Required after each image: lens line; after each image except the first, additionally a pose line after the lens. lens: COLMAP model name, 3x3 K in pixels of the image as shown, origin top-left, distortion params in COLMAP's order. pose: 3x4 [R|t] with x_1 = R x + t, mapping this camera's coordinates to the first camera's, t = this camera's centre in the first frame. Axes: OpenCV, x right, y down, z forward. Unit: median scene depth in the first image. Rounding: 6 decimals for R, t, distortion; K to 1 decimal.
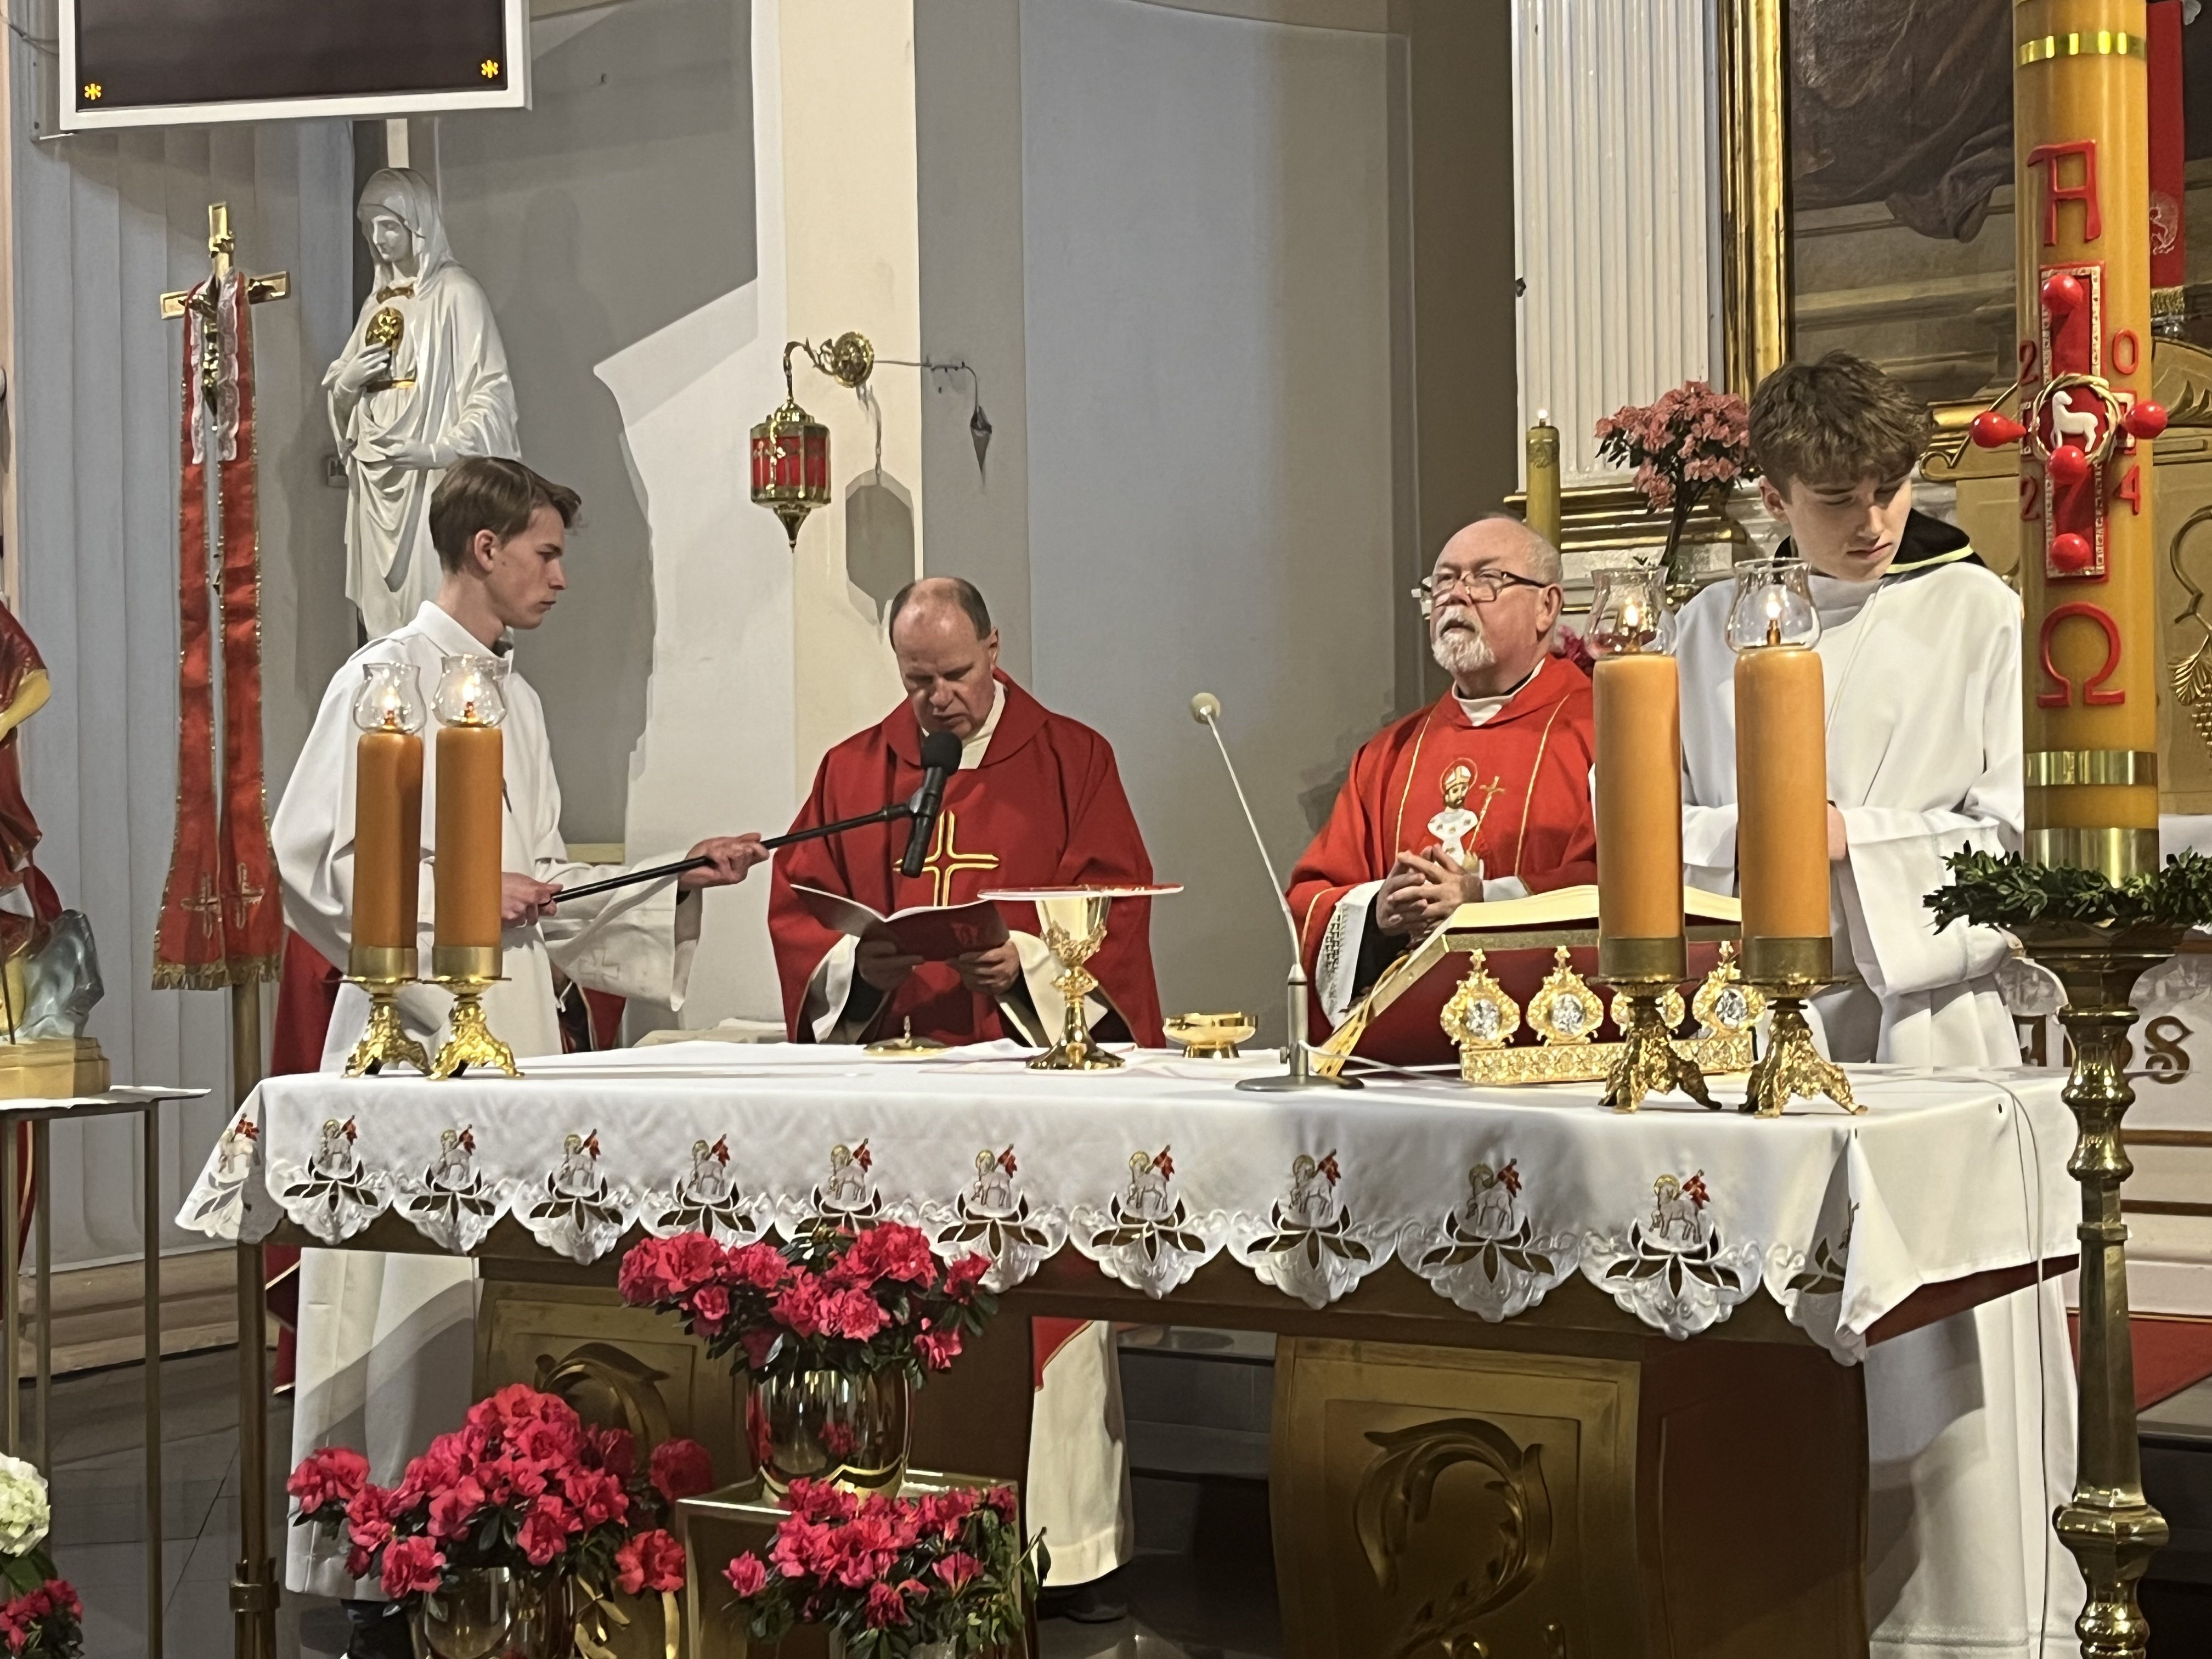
lens RADIAL K [[3288.2, 0, 1090.9], [0, 3288.2, 791.9], [0, 0, 1]] dist [0.172750, -0.686914]
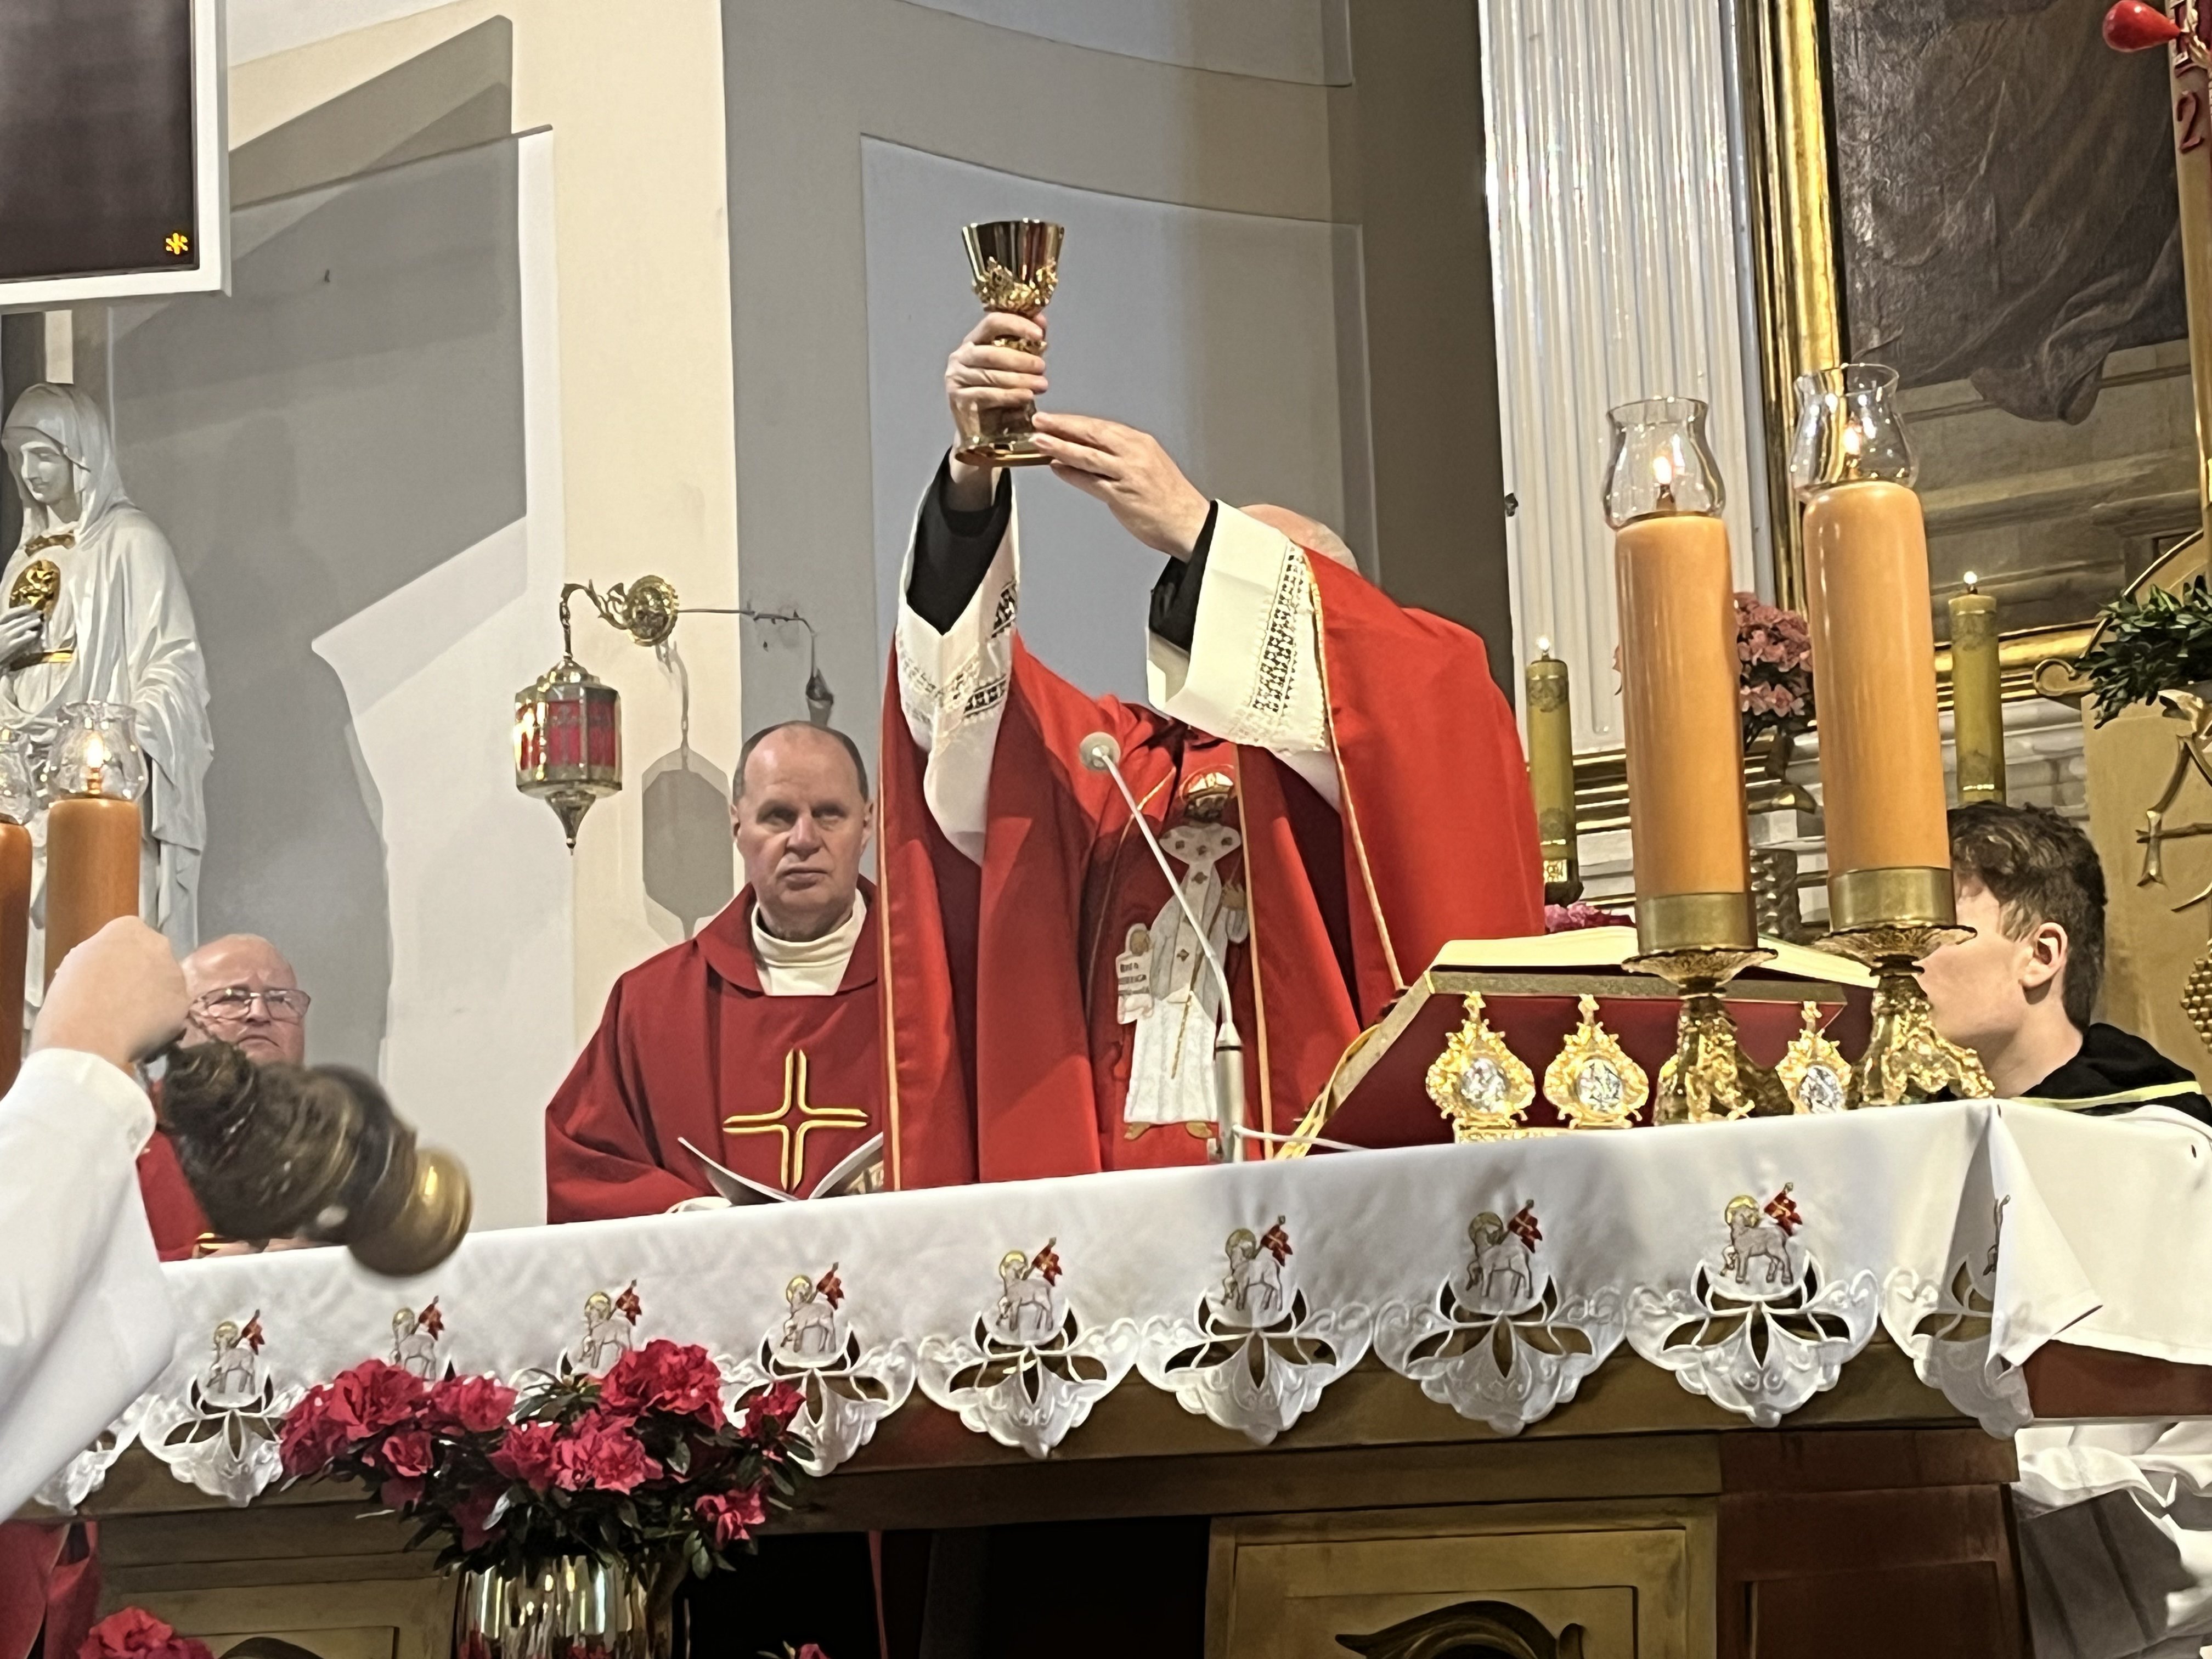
lens RADIAL K [[4212.9, 0, 1137.1], [0, 4212.9, 796.9], [0, 0, 1]] dist [0.179893, -0.660377]
pose [[0.999154, -0.017498, 0.037228, 0.008835], [0.022704, 0.989262, -0.144378, 0.138718], [-0.034302, 0.145101, 0.988822, 0.071888]]
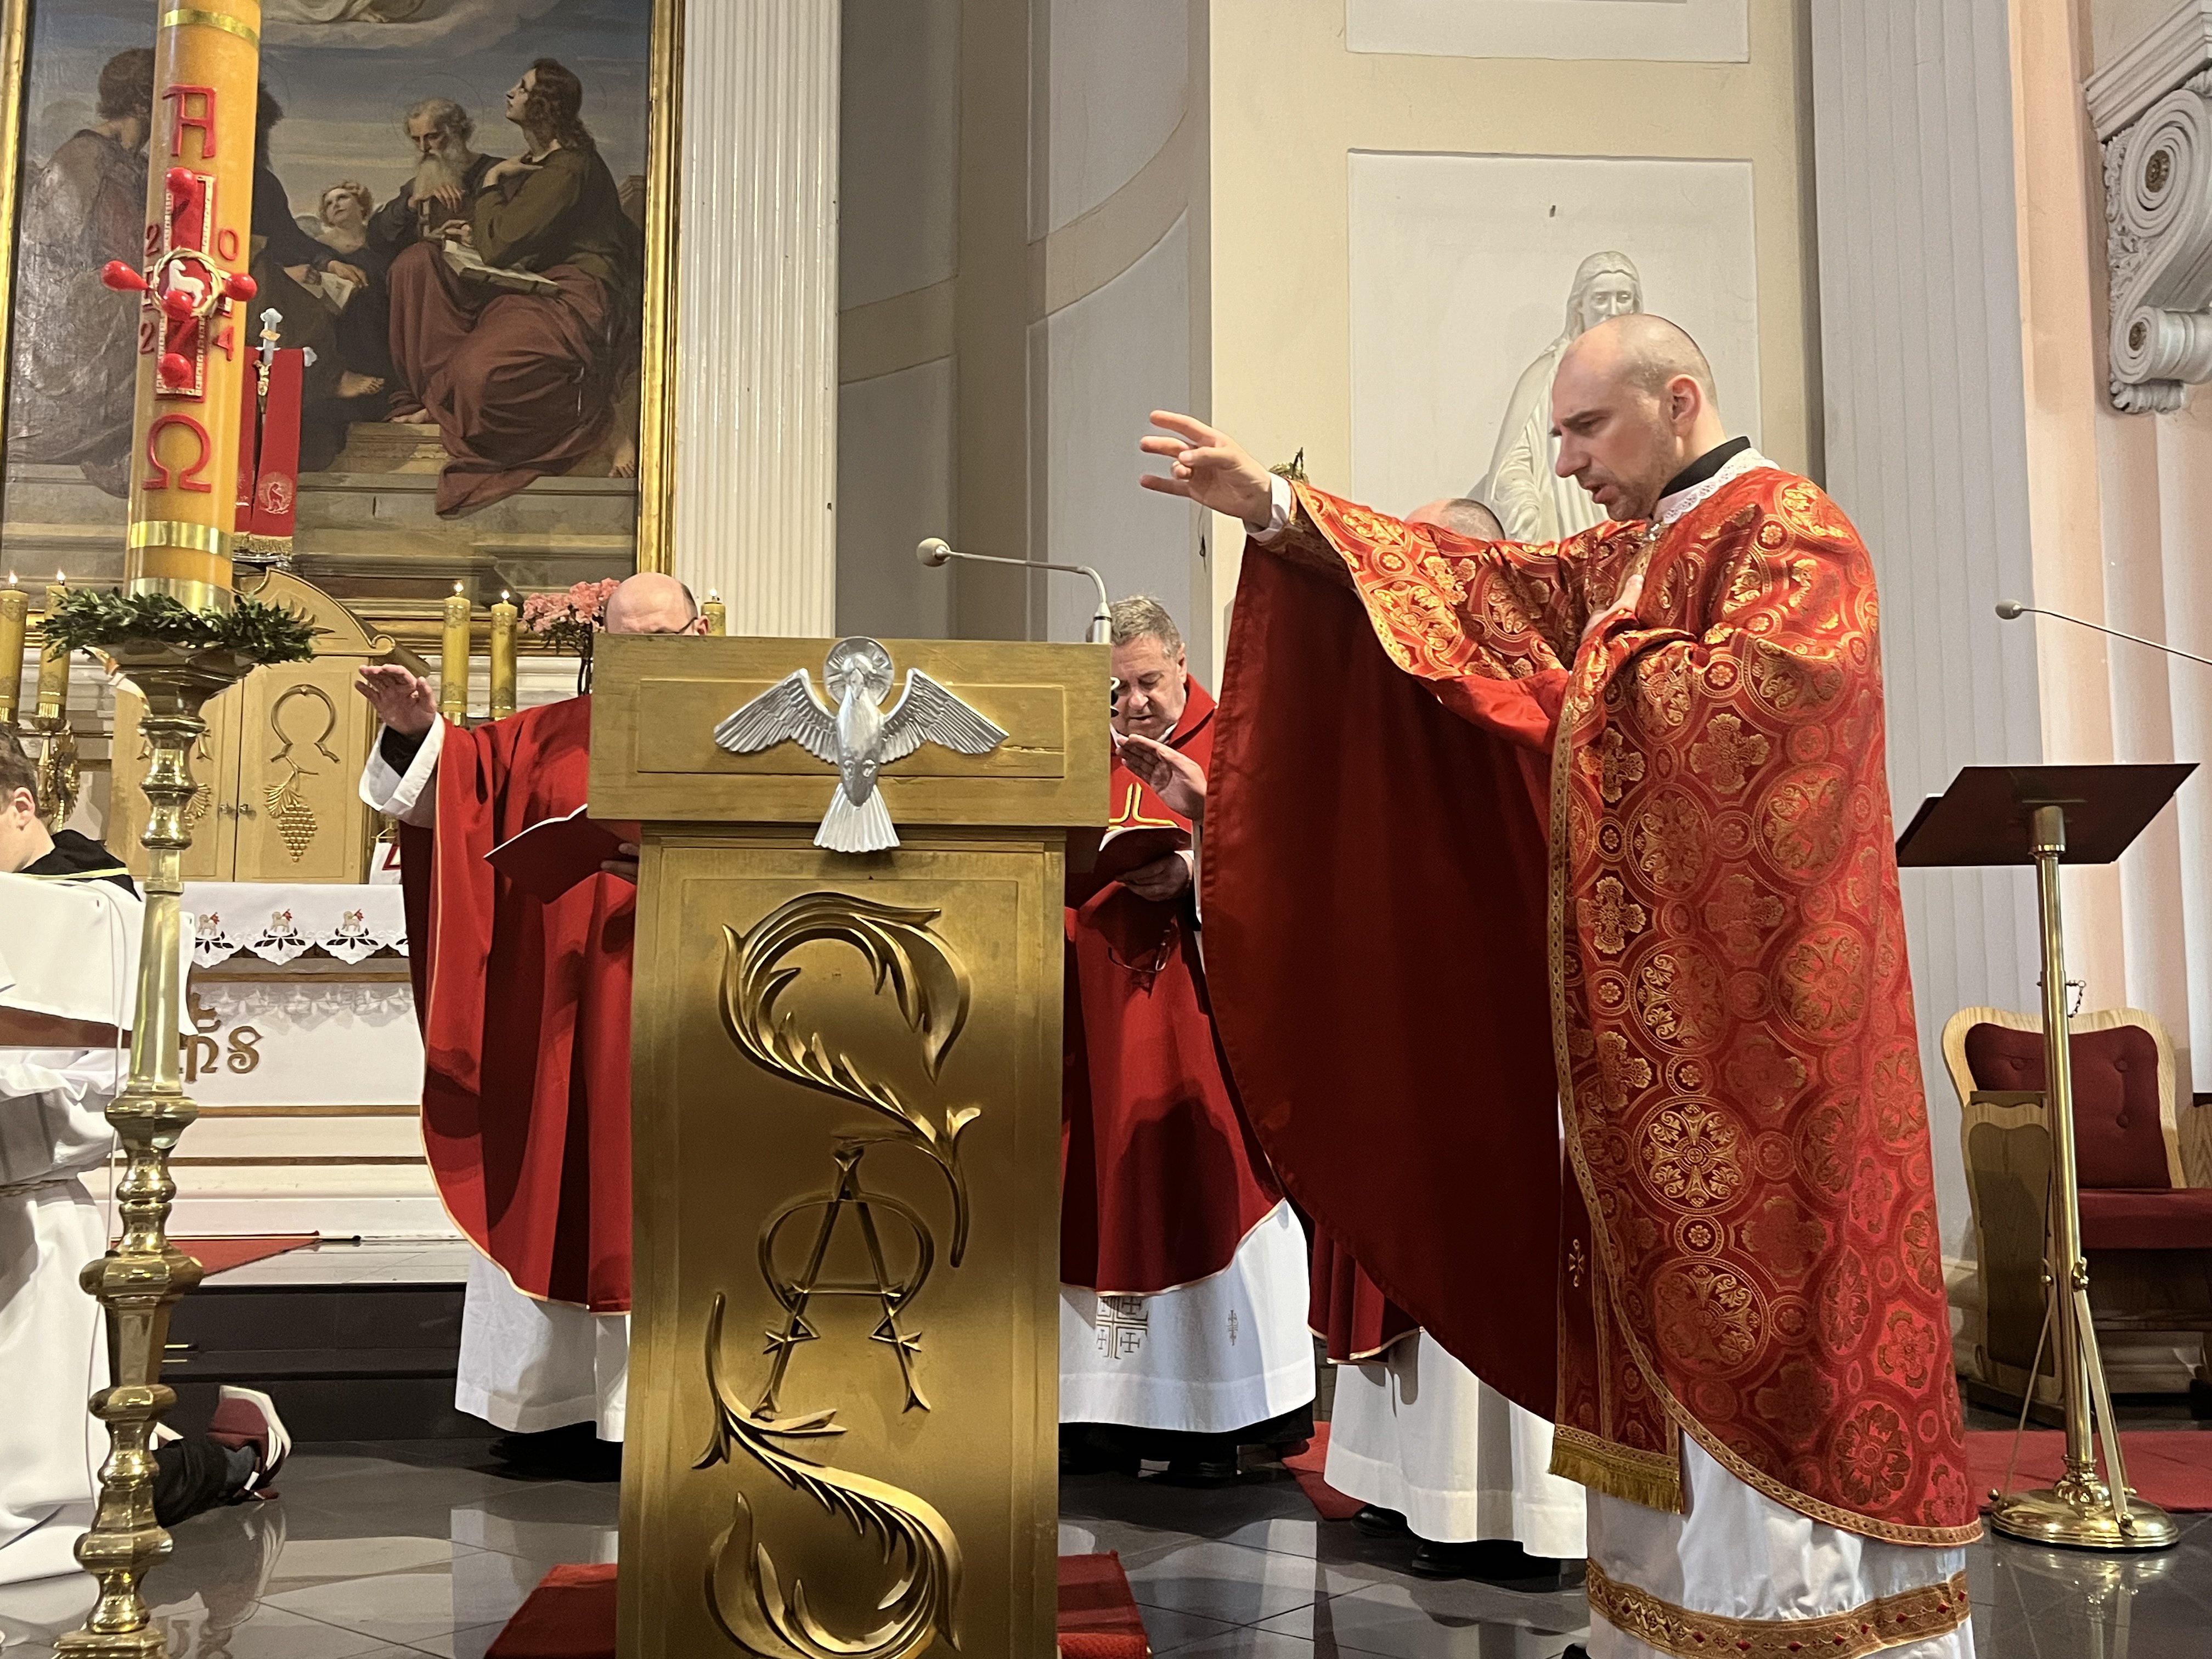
lens RADIAL K [[2149.5, 0, 1134.2], [0, 2149.5, 818.0], [0, 0, 1]] dist [0.012146, 0.031596]
pose [[0.768342, 0.091241, 0.633503, 0.040750], [-0.025661, 0.993382, -0.111950, 0.138163], [-0.639525, 0.069759, 0.765599, 0.071775]]
